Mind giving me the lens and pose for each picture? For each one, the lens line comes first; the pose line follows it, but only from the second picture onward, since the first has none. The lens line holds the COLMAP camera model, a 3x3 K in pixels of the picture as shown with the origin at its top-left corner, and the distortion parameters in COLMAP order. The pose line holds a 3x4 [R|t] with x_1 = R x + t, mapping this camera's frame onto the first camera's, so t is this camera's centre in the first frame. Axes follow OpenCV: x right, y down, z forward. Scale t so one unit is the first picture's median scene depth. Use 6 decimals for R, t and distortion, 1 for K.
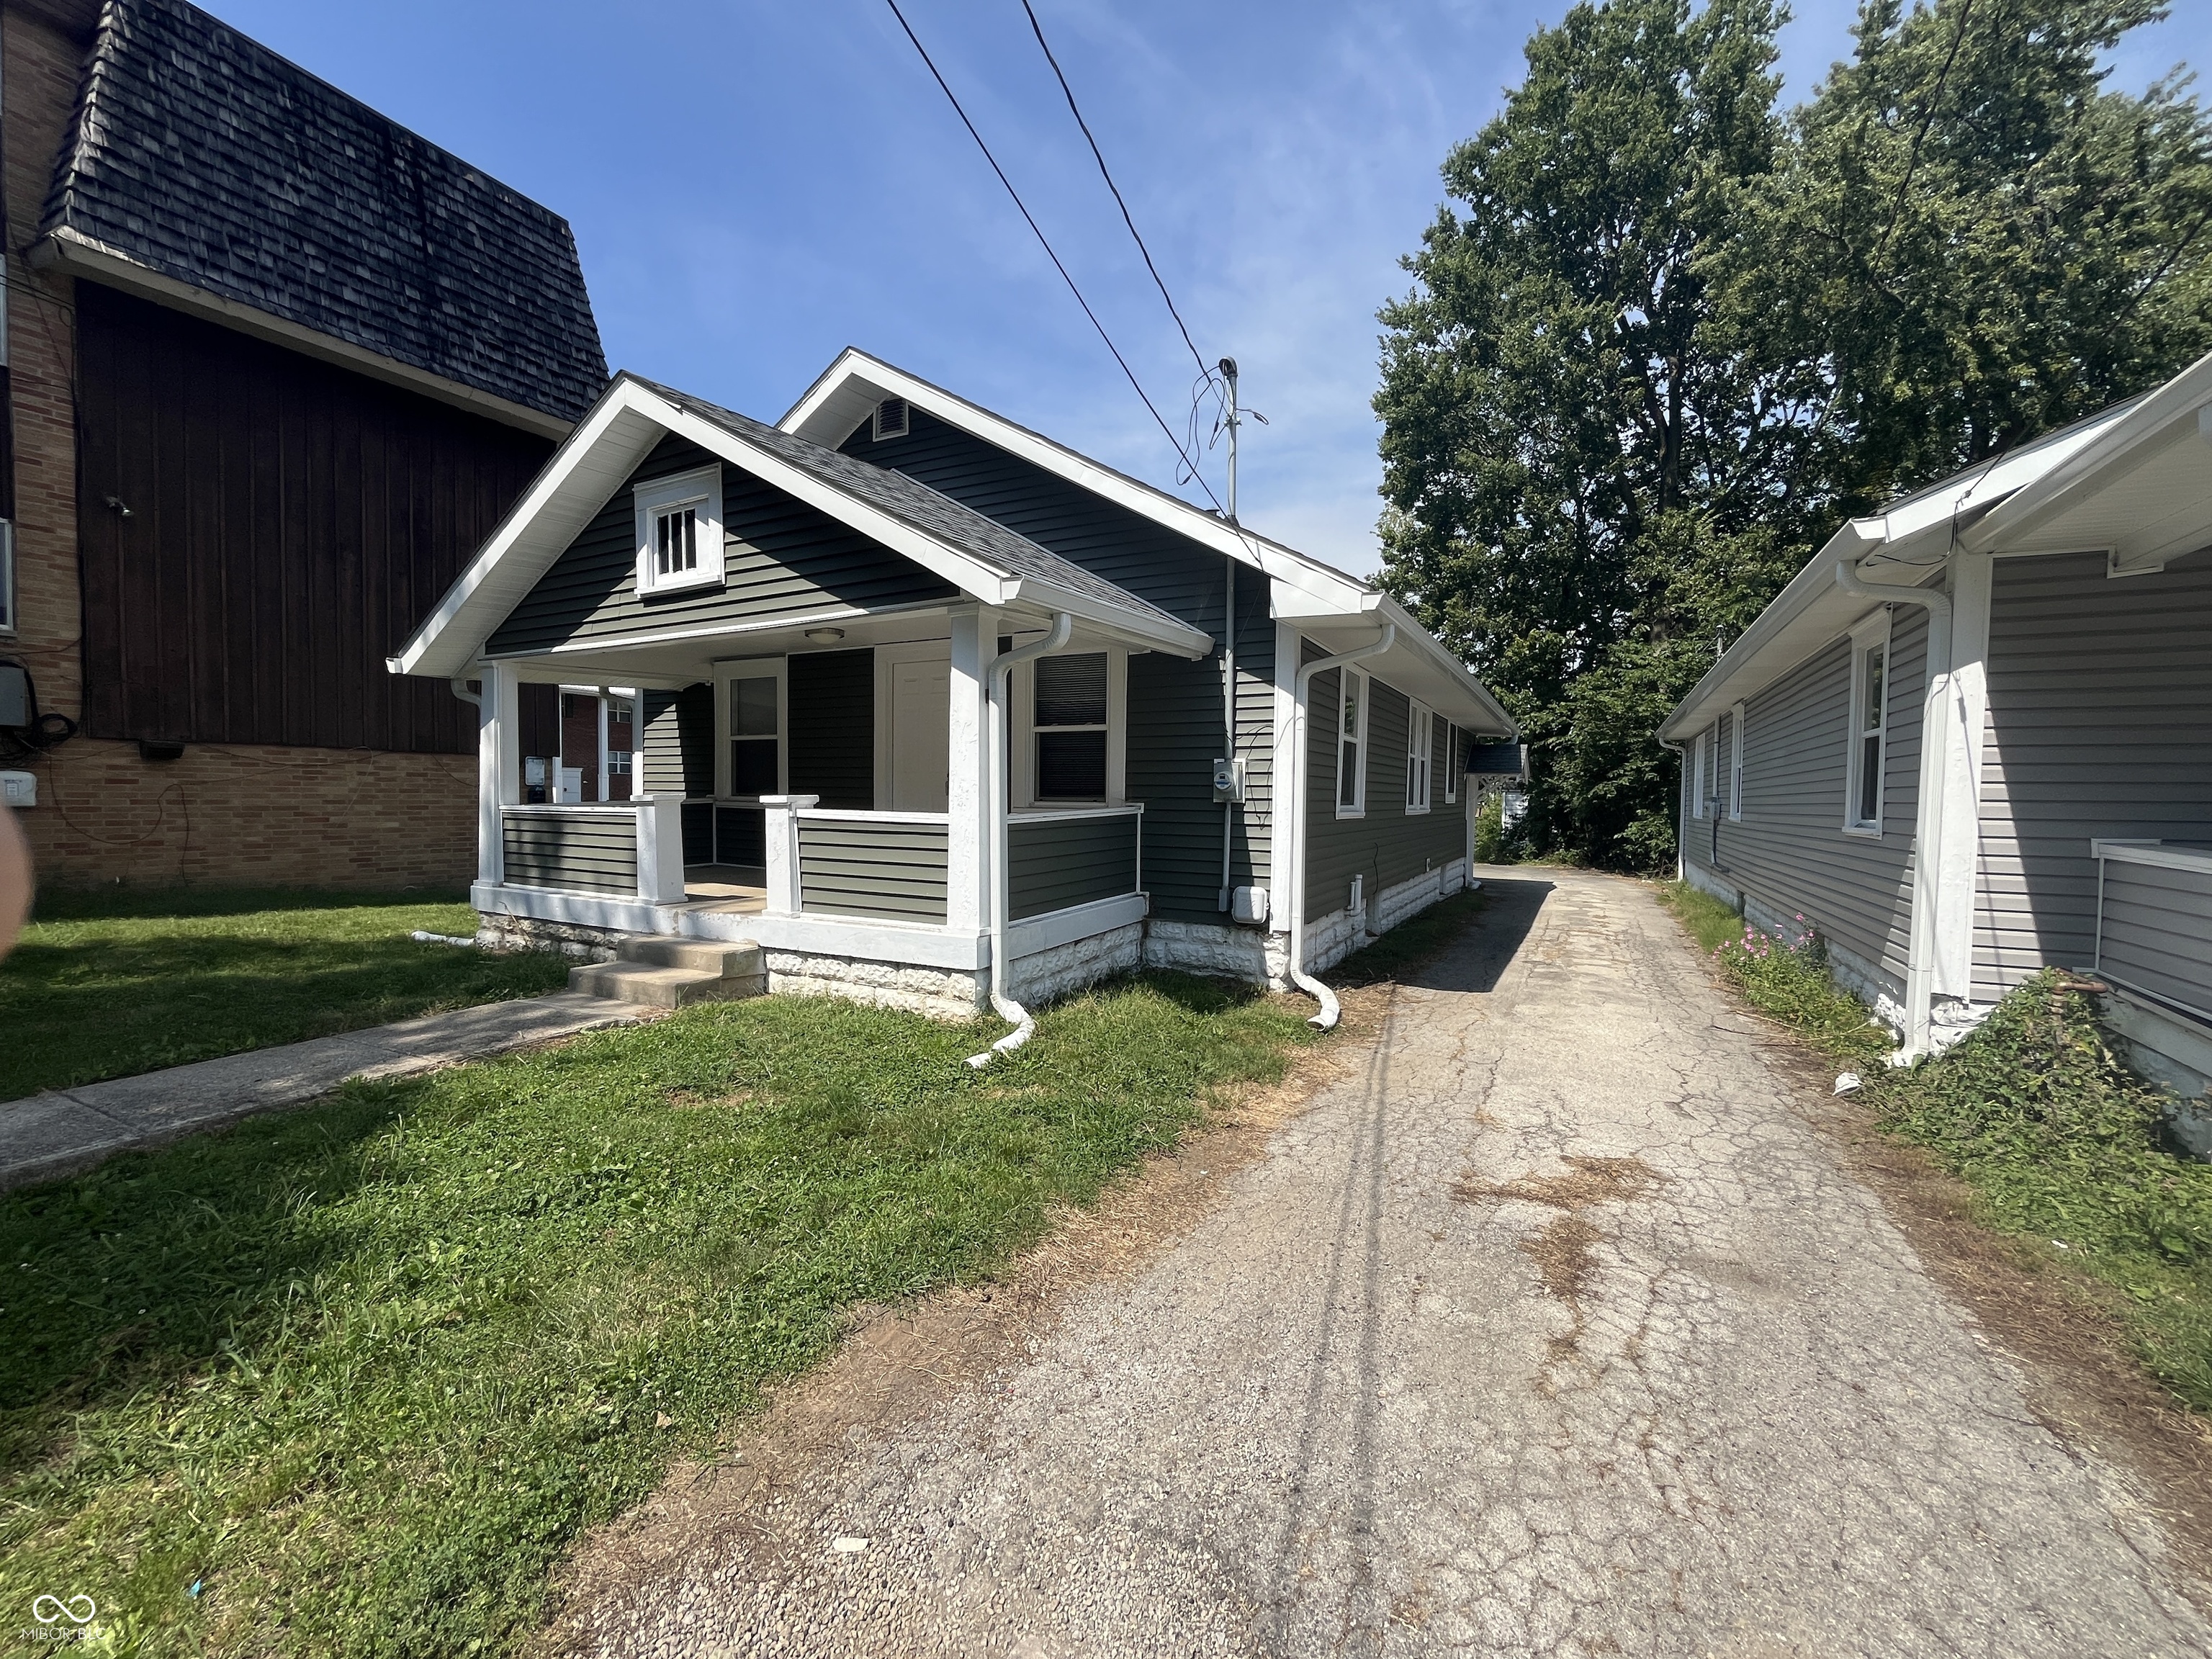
lens RADIAL K [[894.0, 0, 1106.0], [0, 894.0, 829.5], [0, 0, 1]] dist [-0.003071, -0.000576]
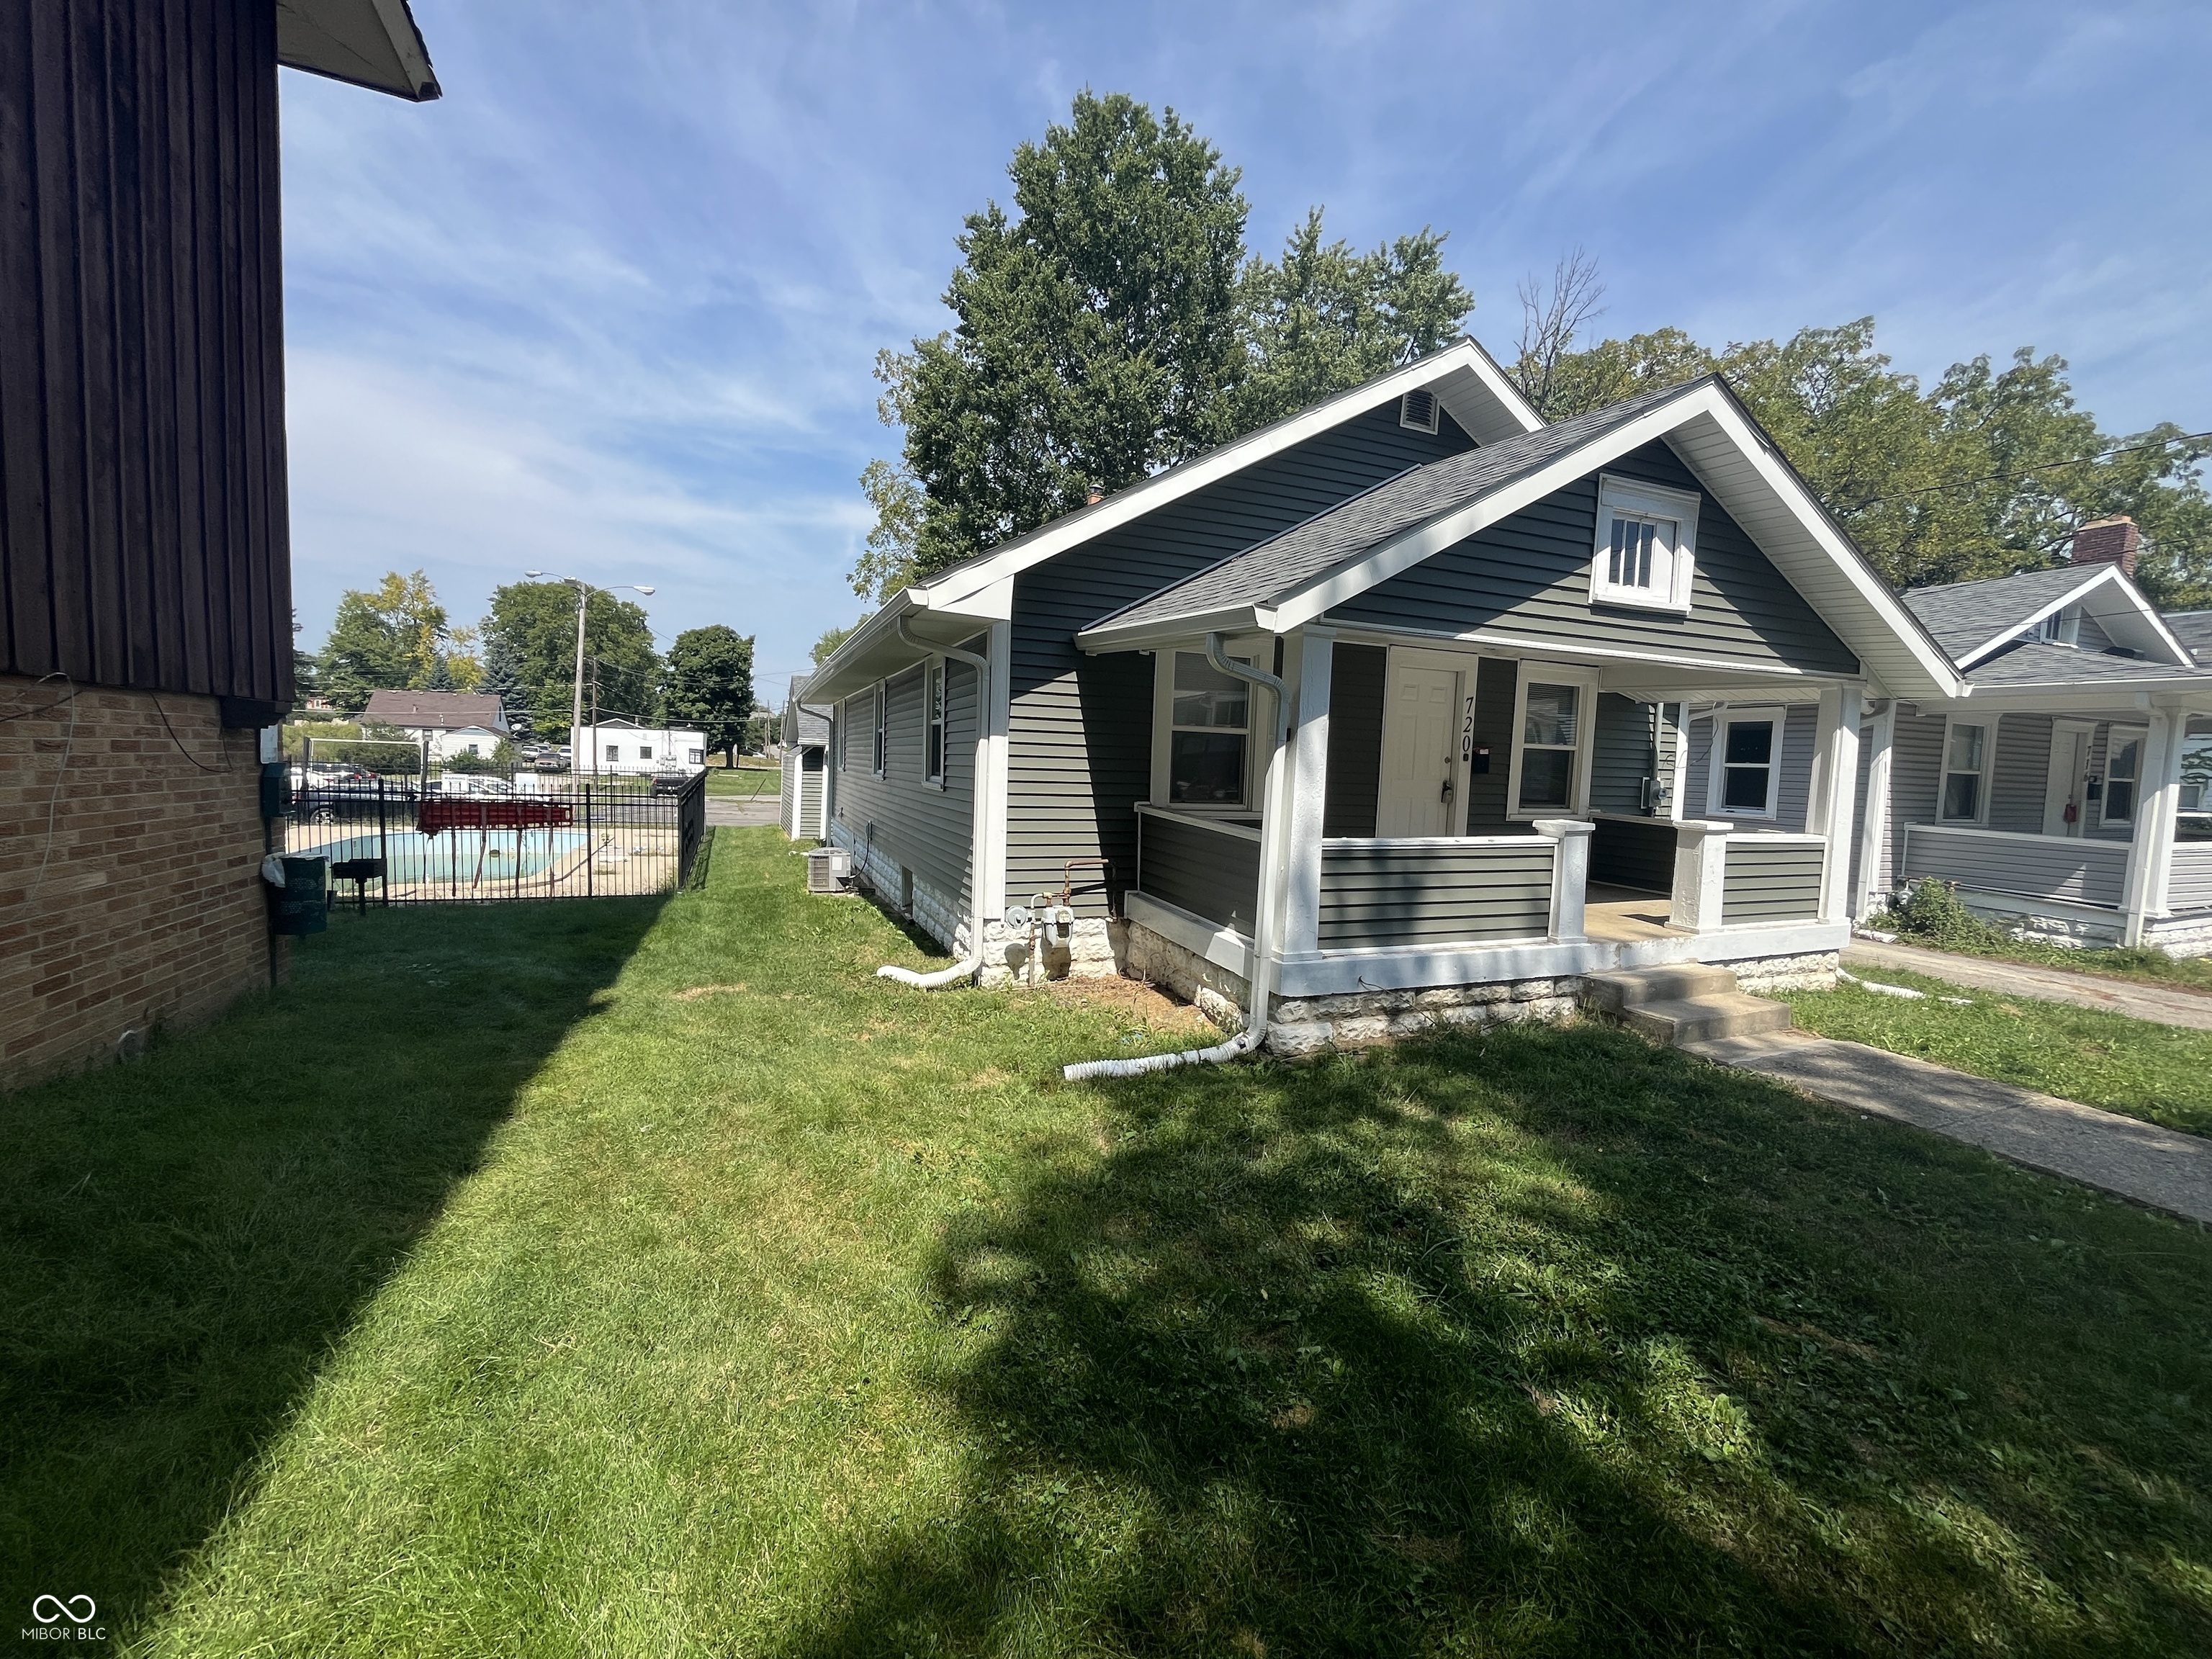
lens RADIAL K [[896.5, 0, 1107.6], [0, 896.5, 824.5], [0, 0, 1]] dist [-0.002435, -0.000148]
pose [[0.632679, -0.046166, 0.773037, -1.362683], [0.003389, 0.998377, 0.056850, -0.081534], [-0.774406, -0.033348, 0.631809, 0.714794]]
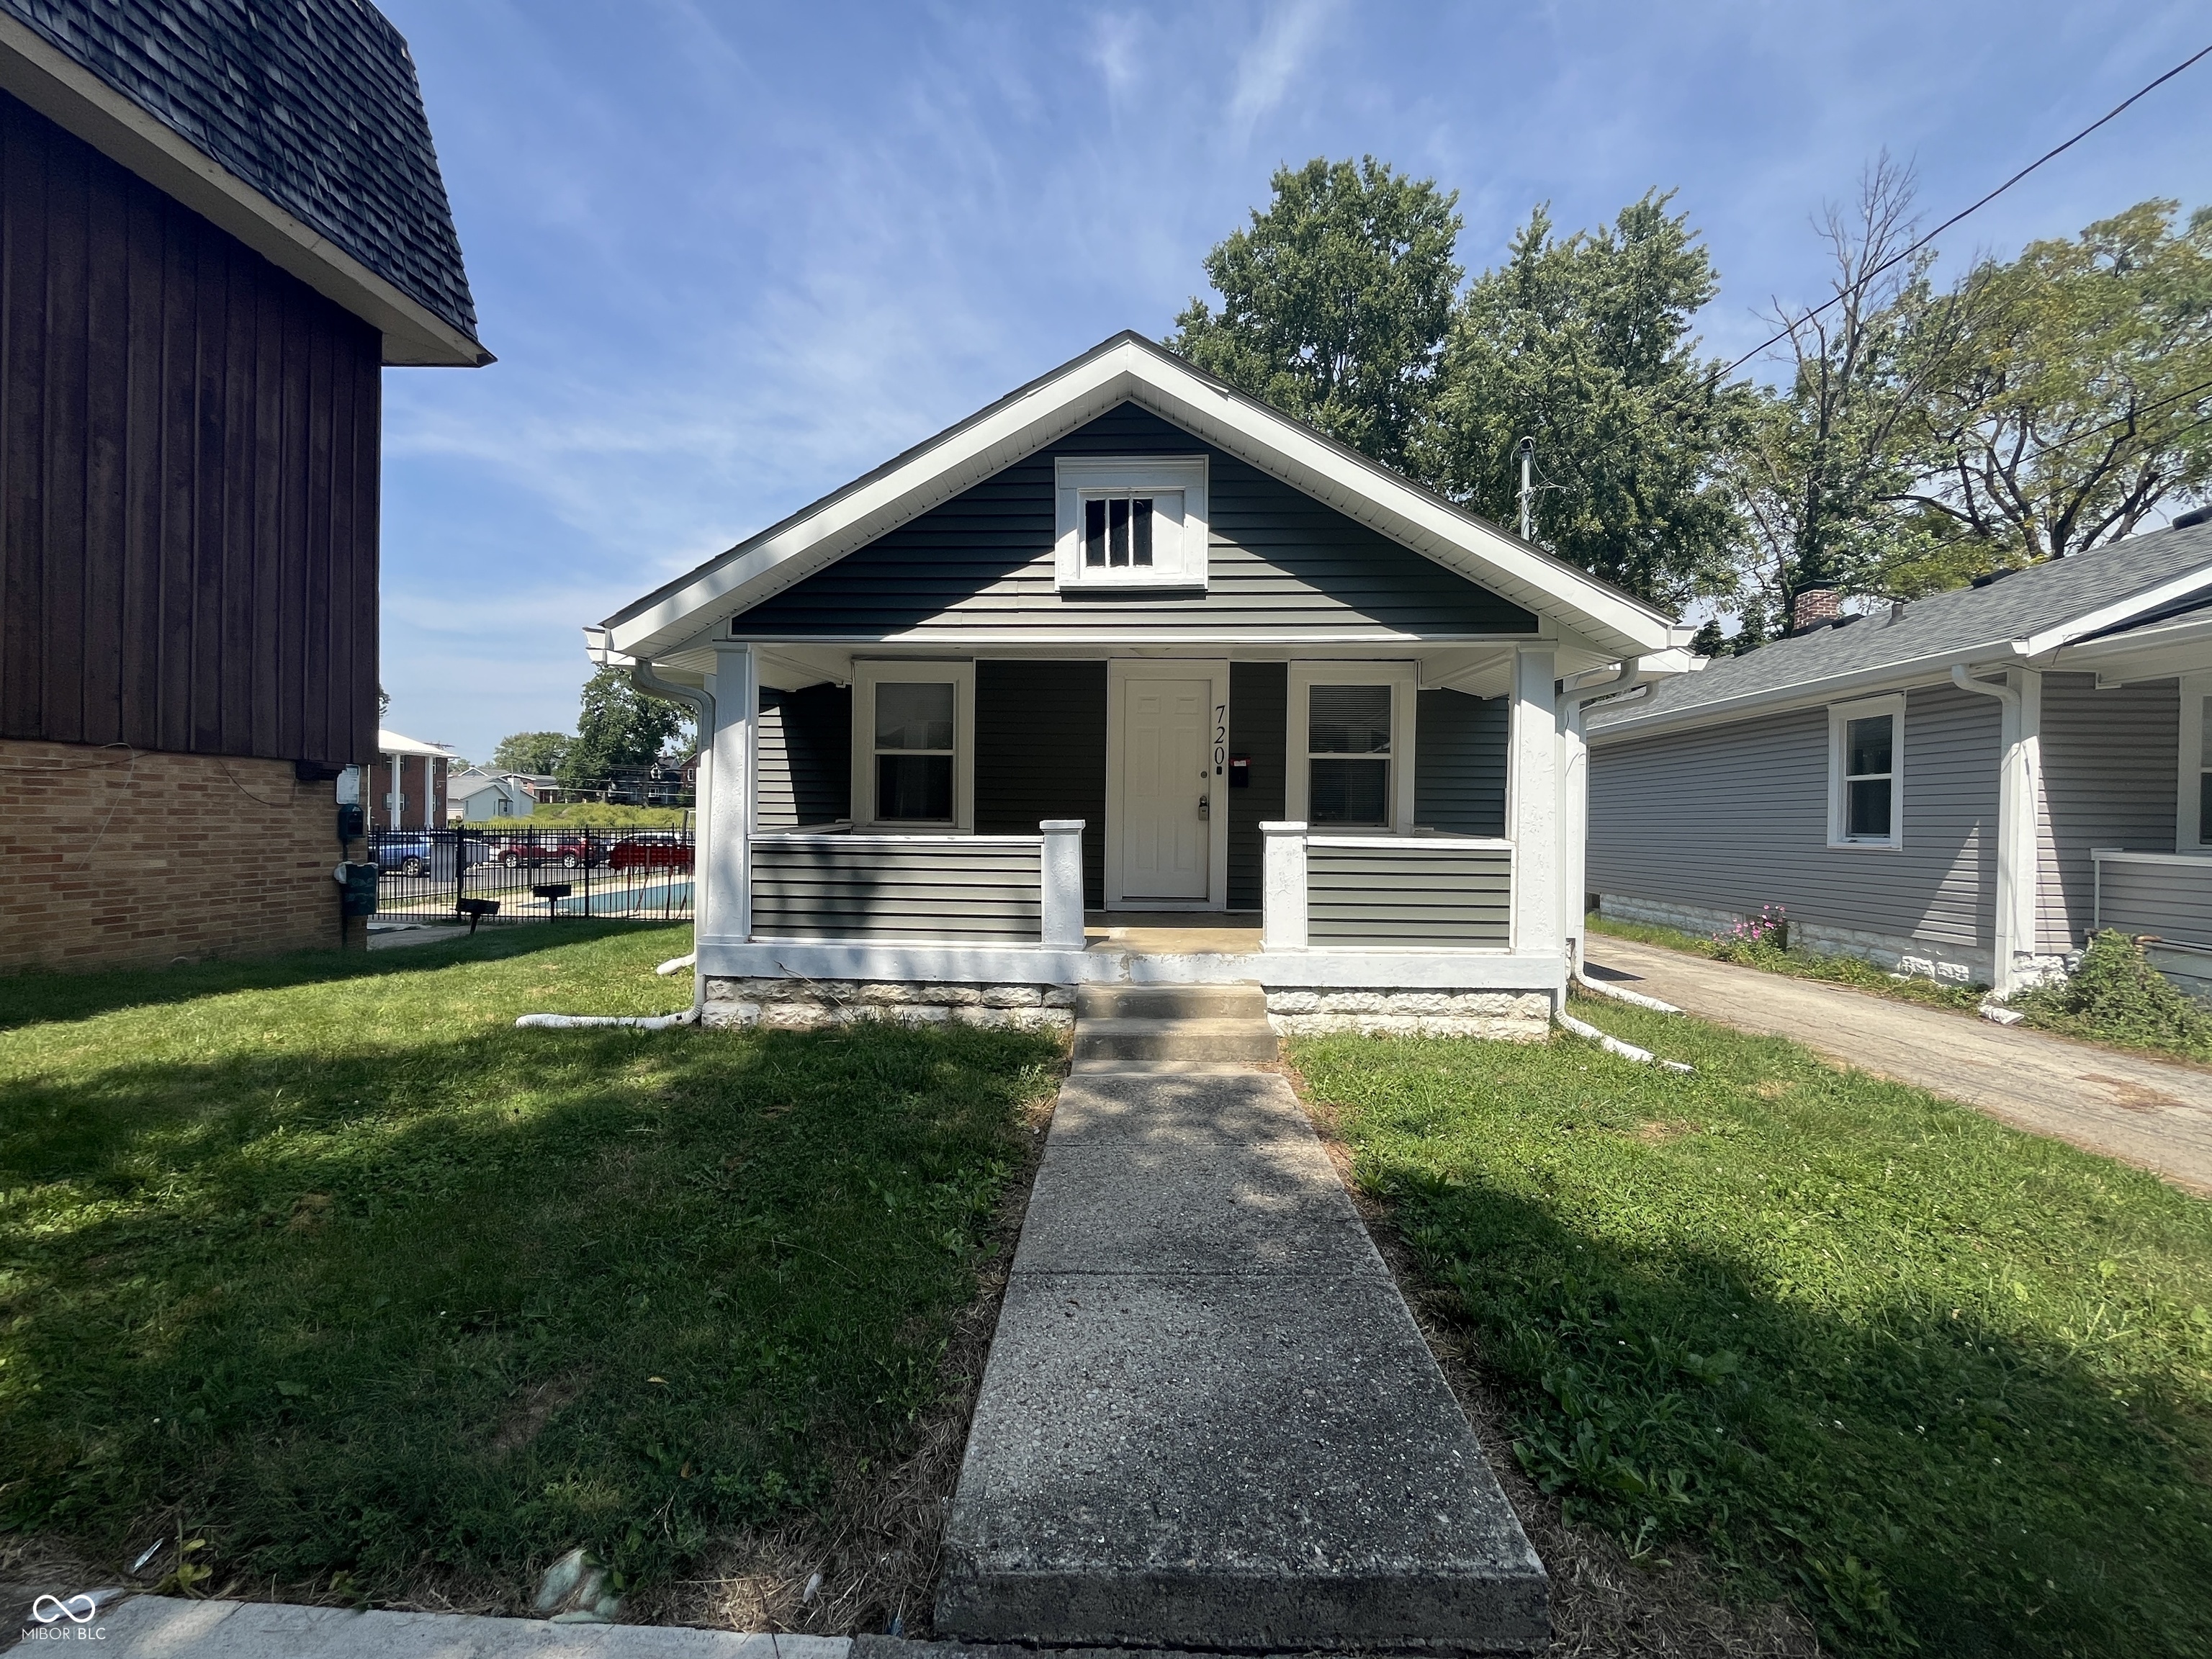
lens RADIAL K [[896.5, 0, 1107.6], [0, 896.5, 824.5], [0, 0, 1]] dist [-0.002435, -0.000148]
pose [[0.901834, -0.002561, 0.432076, -0.758325], [0.015177, 0.999553, -0.025752, -0.011368], [-0.431817, 0.029781, 0.901469, 0.191349]]
